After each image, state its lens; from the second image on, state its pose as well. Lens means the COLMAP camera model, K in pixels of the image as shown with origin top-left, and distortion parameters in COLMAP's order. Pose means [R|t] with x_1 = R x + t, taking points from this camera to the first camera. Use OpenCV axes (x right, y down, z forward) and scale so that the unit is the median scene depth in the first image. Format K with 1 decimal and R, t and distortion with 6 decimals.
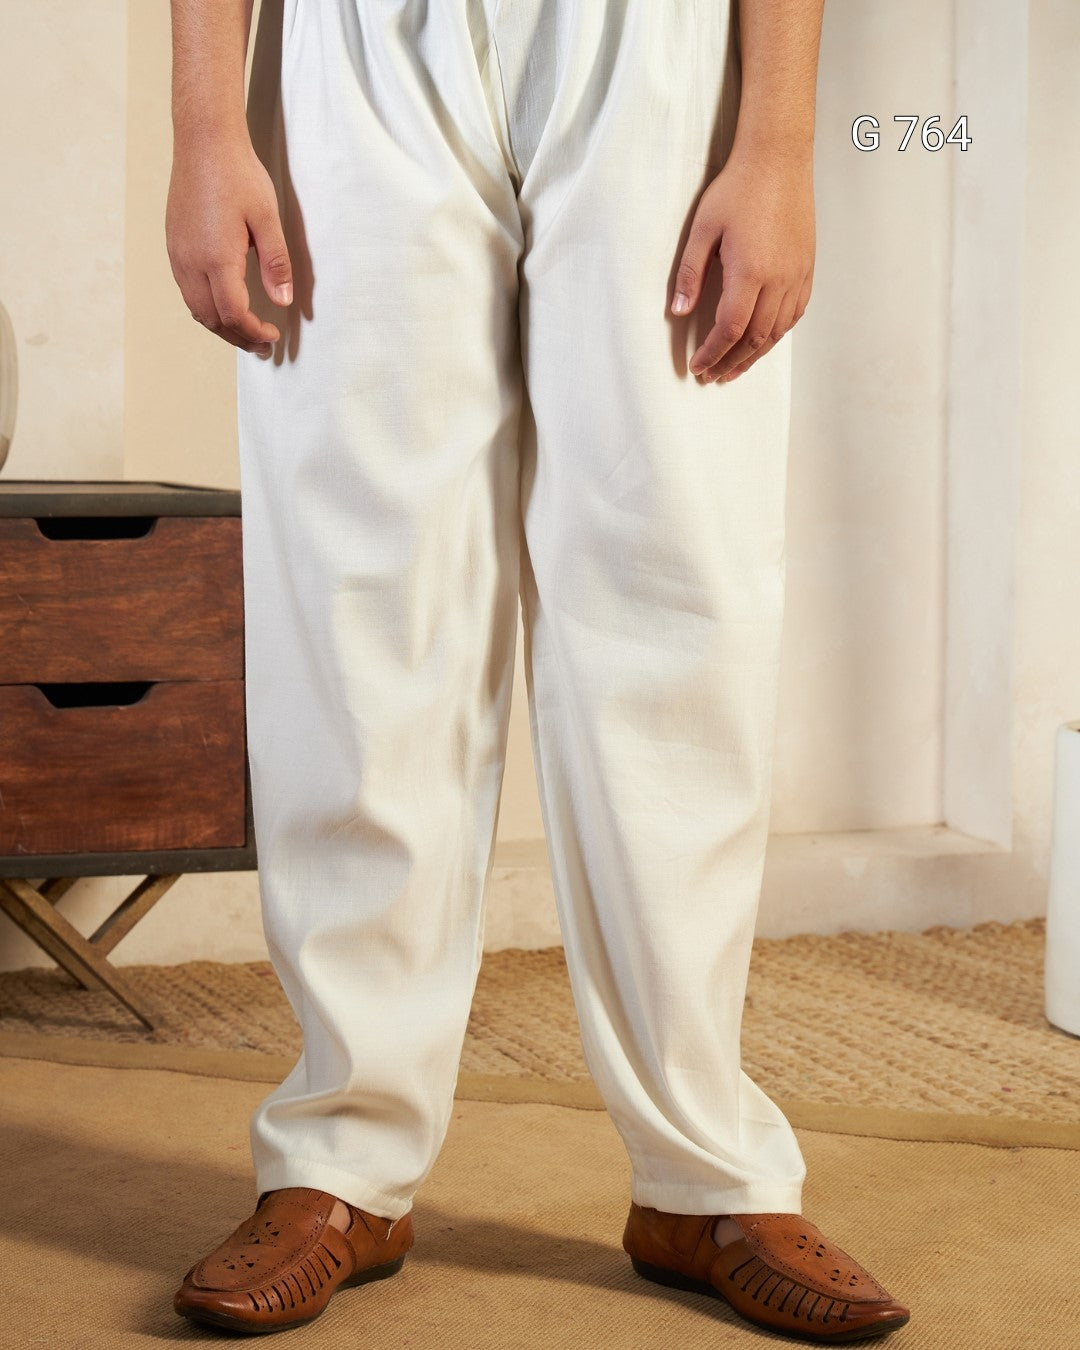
lens RADIAL K [[4005.2, 0, 501.8], [0, 4005.2, 571.6], [0, 0, 1]] dist [-0.022698, -0.238198]
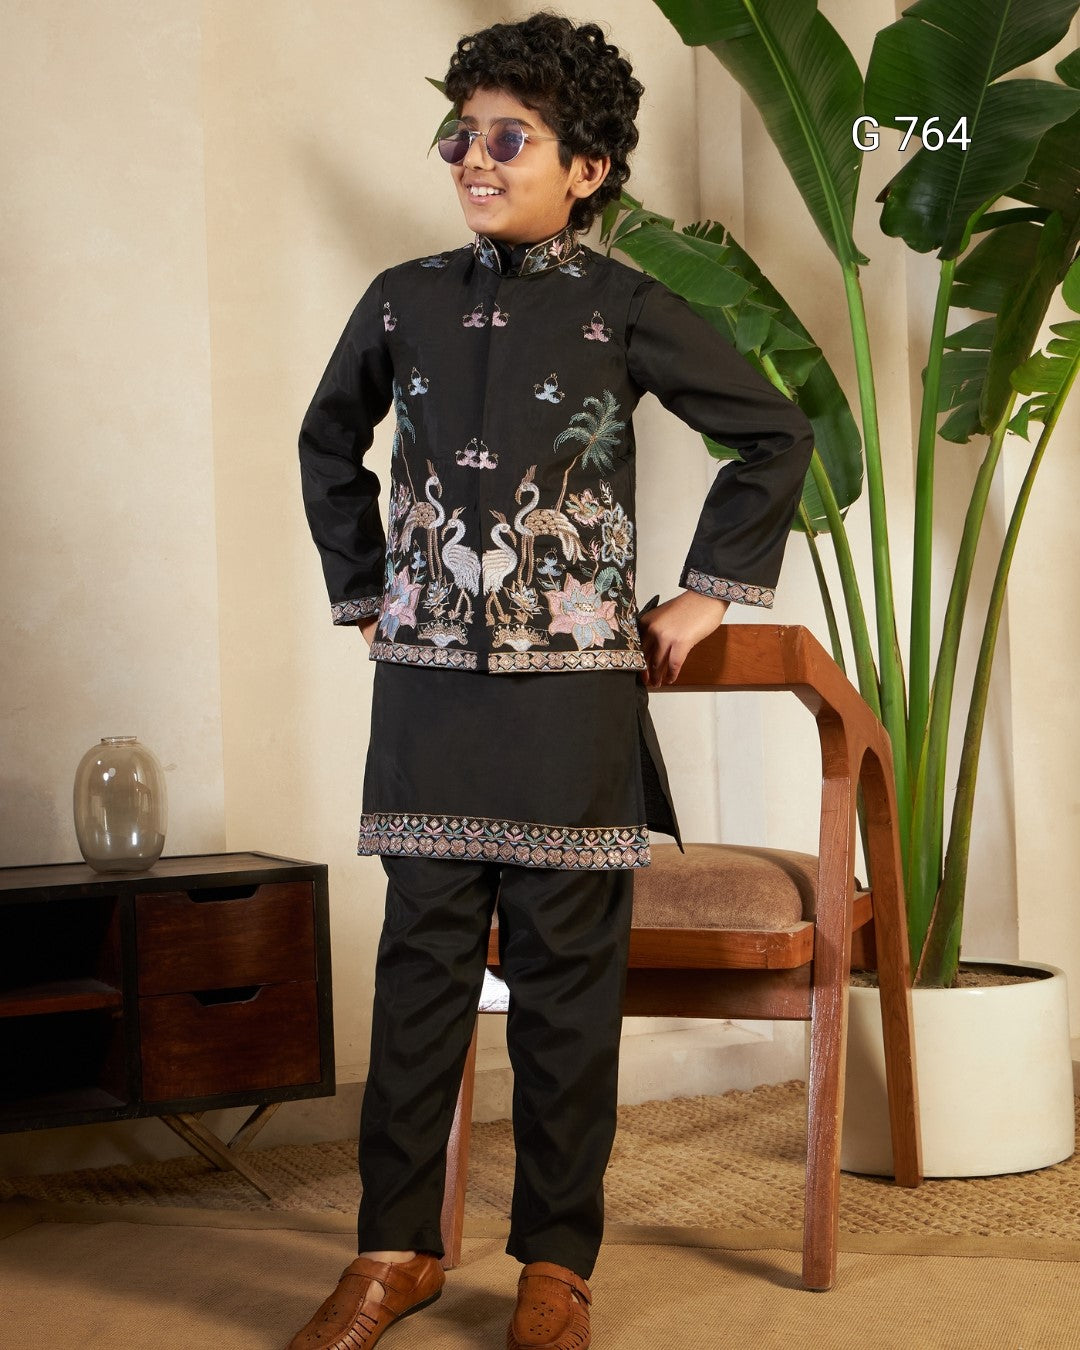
lens RADIAL K [[2682.1, 0, 543.3], [0, 2682.1, 572.1], [0, 0, 1]] dist [-0.000998, -0.059182]
pose [[0.996034, -0.045268, 0.076595, -0.046987], [0.050102, 0.996792, -0.062409, -0.064658], [-0.073524, 0.065999, 0.995107, -0.109165]]
